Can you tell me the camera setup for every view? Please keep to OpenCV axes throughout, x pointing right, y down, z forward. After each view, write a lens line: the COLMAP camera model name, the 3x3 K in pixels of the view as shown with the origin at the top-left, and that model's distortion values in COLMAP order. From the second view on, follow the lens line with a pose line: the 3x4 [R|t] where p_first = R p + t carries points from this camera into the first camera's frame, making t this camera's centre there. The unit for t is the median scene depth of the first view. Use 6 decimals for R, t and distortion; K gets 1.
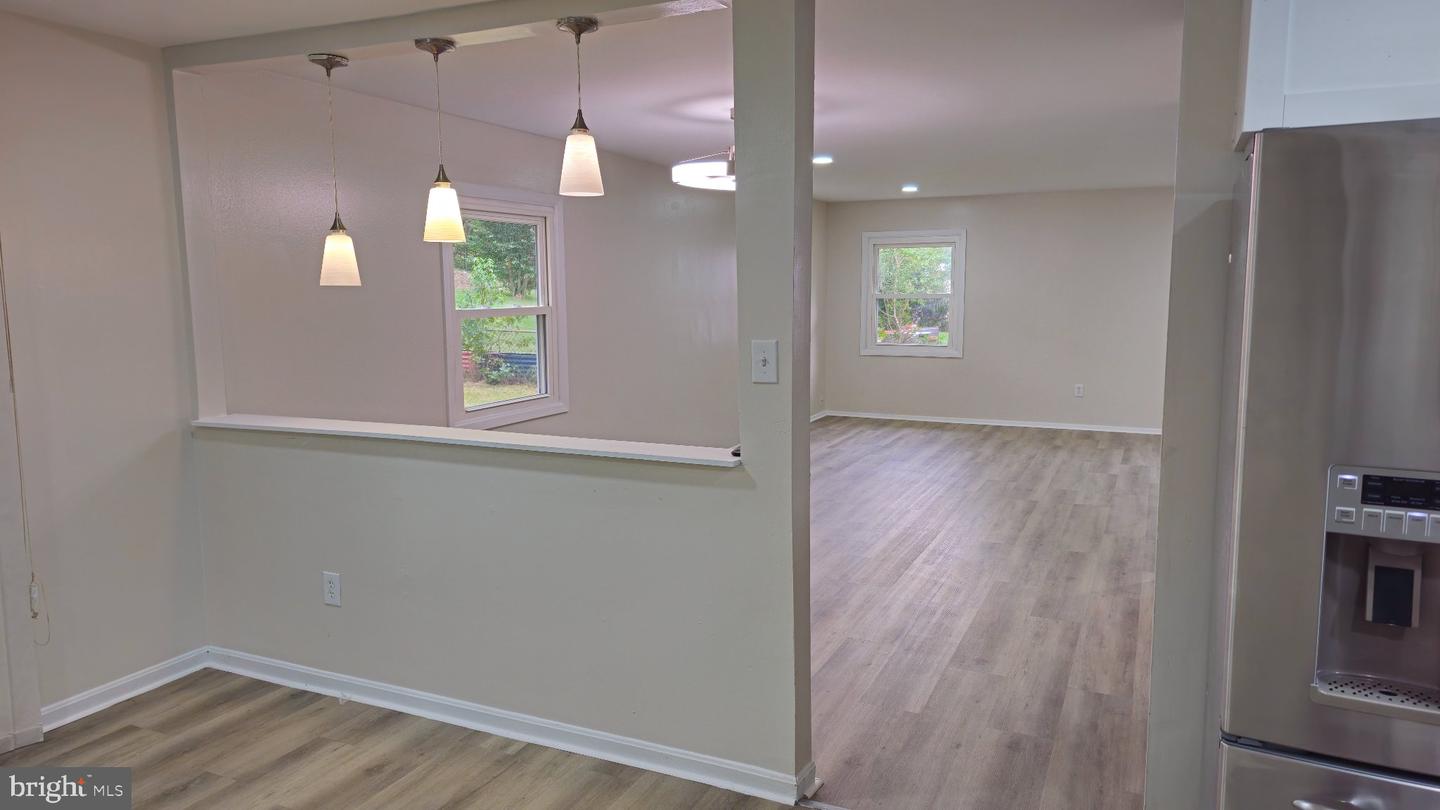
lens RADIAL K [[949.2, 0, 716.3], [0, 949.2, 399.7], [0, 0, 1]] dist [0.071260, -0.061907]
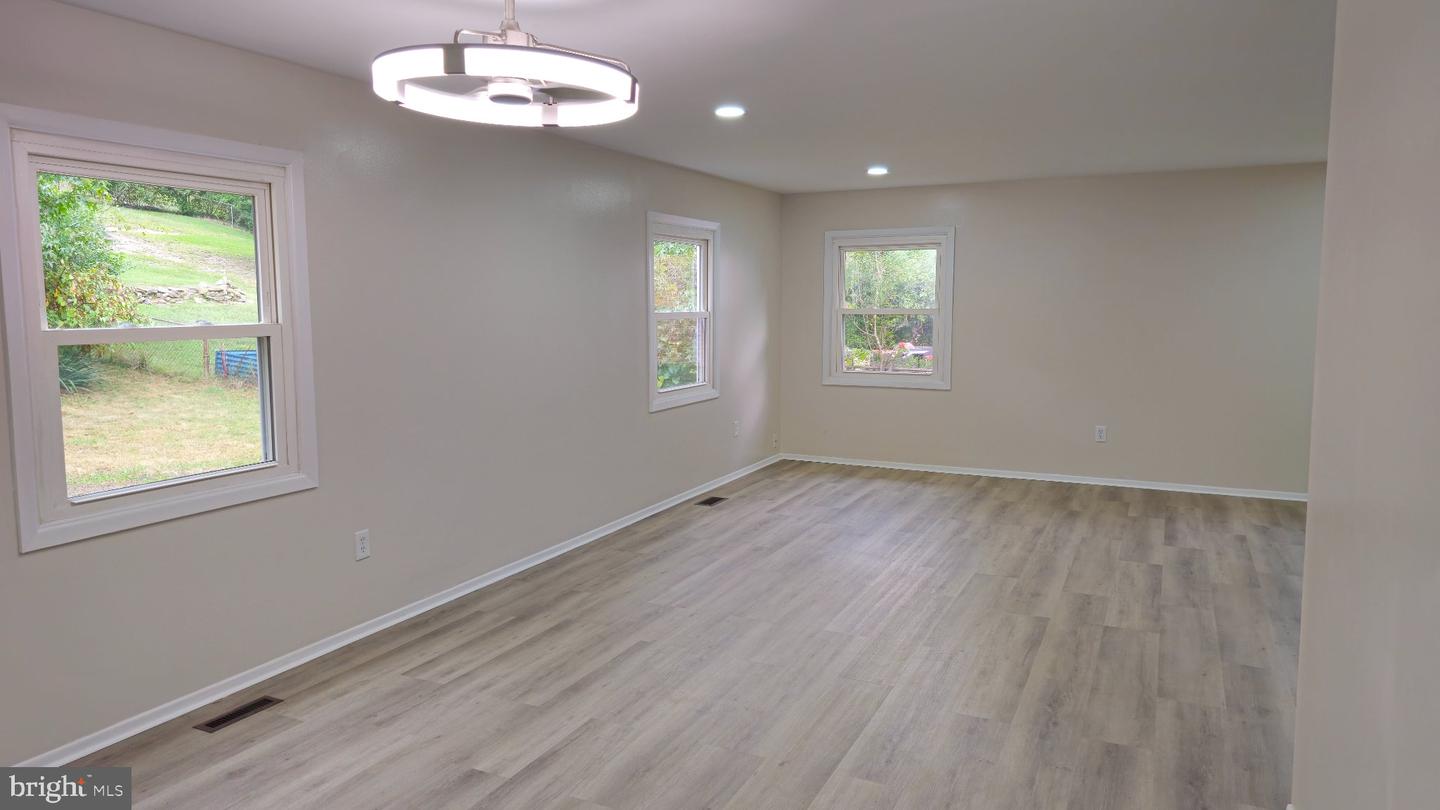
lens RADIAL K [[949.2, 0, 707.6], [0, 949.2, 391.6], [0, 0, 1]] dist [0.071260, -0.061907]
pose [[0.999854, 0.005096, -0.016297, 0.191192], [-0.005485, 0.999698, -0.023954, -0.060845], [0.016170, 0.024040, 0.999580, 0.571133]]
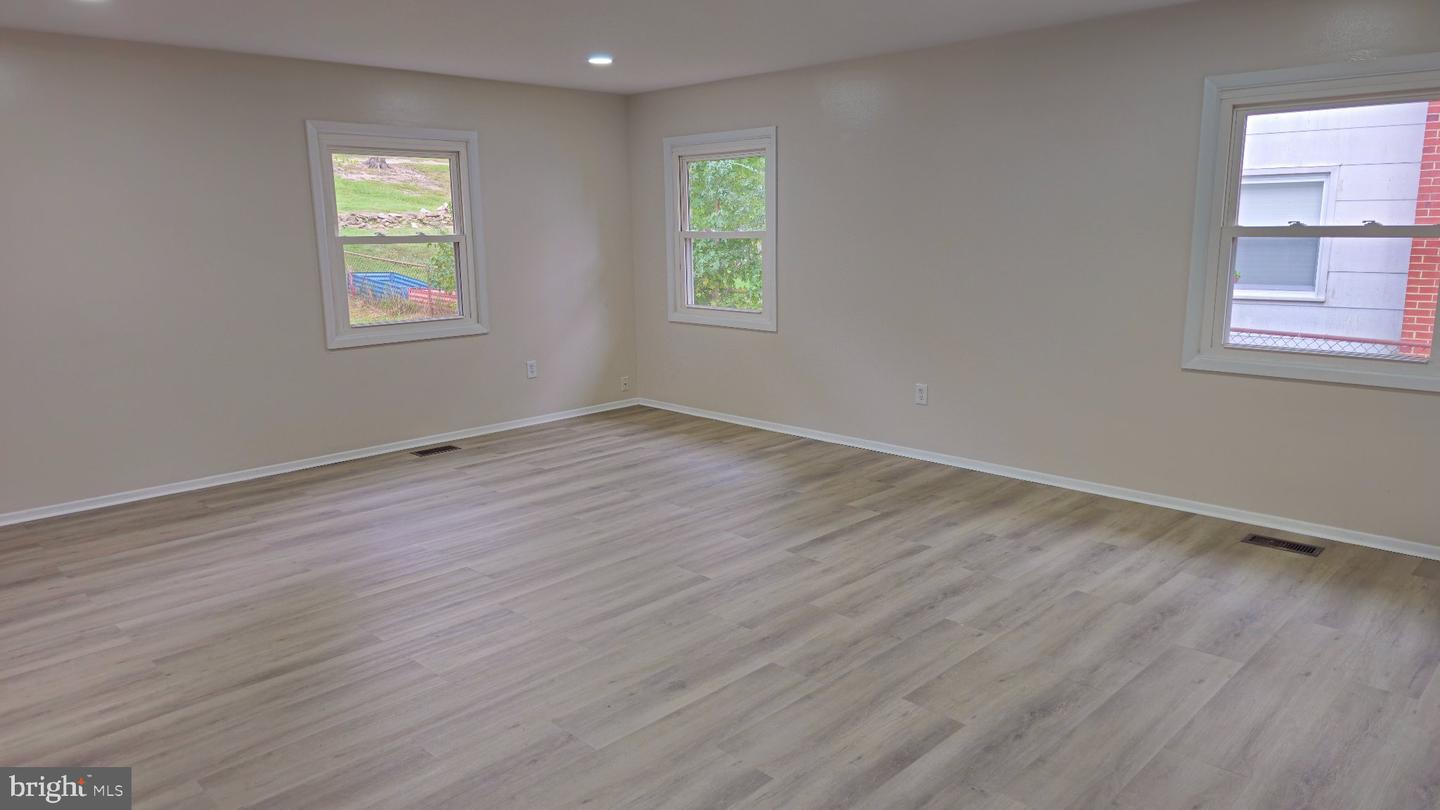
lens RADIAL K [[949.2, 0, 710.5], [0, 949.2, 395.1], [0, 0, 1]] dist [0.071260, -0.061907]
pose [[0.936708, 0.053934, -0.345932, 1.185319], [-0.031781, 0.997083, 0.069399, -0.118117], [0.348666, -0.054013, 0.935689, 1.033304]]
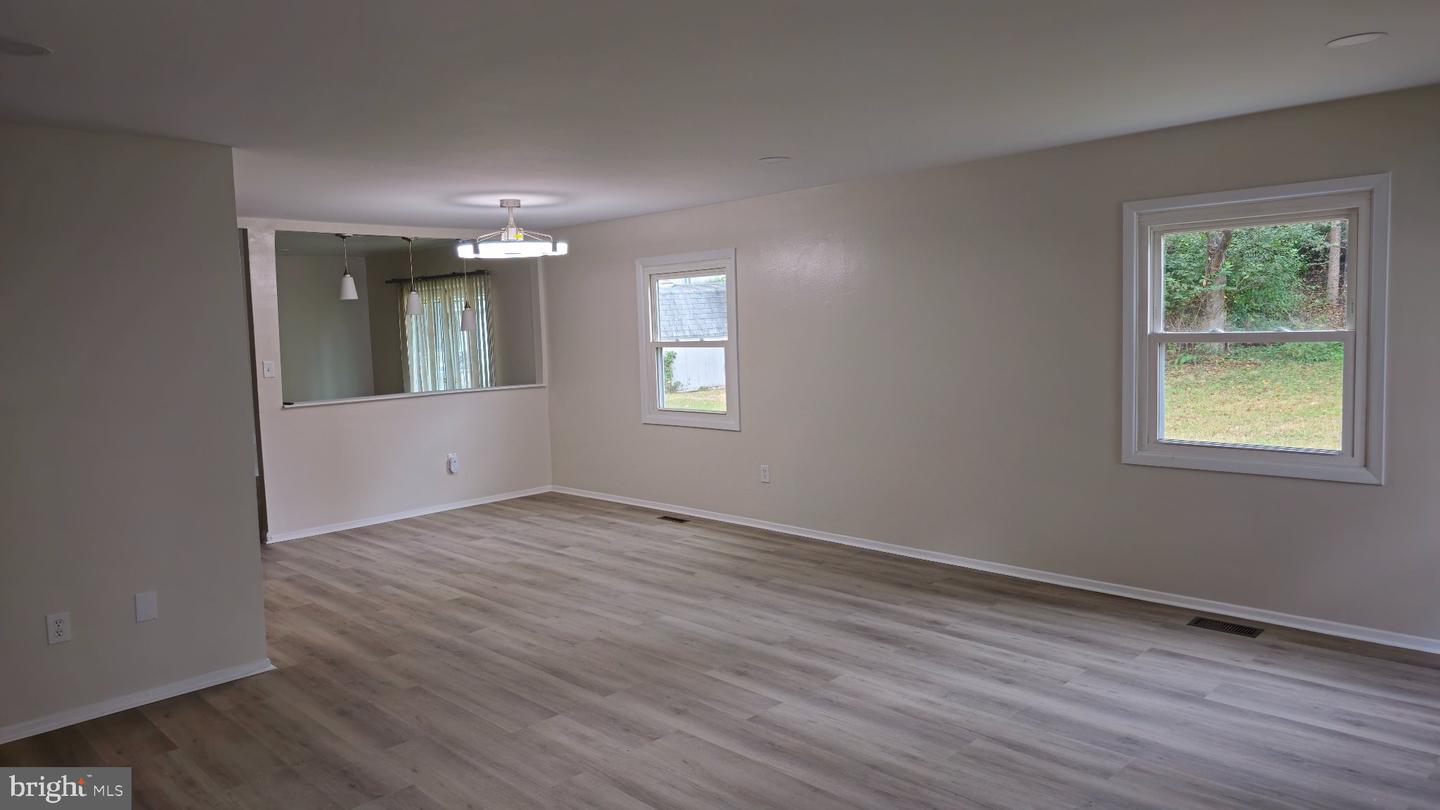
lens RADIAL K [[949.2, 0, 708.8], [0, 949.2, 389.4], [0, 0, 1]] dist [0.071260, -0.061907]
pose [[-0.354274, 0.088172, -0.930976, 1.502762], [-0.077446, 0.989359, 0.123173, -0.286877], [0.931929, 0.115738, -0.343675, 2.190019]]
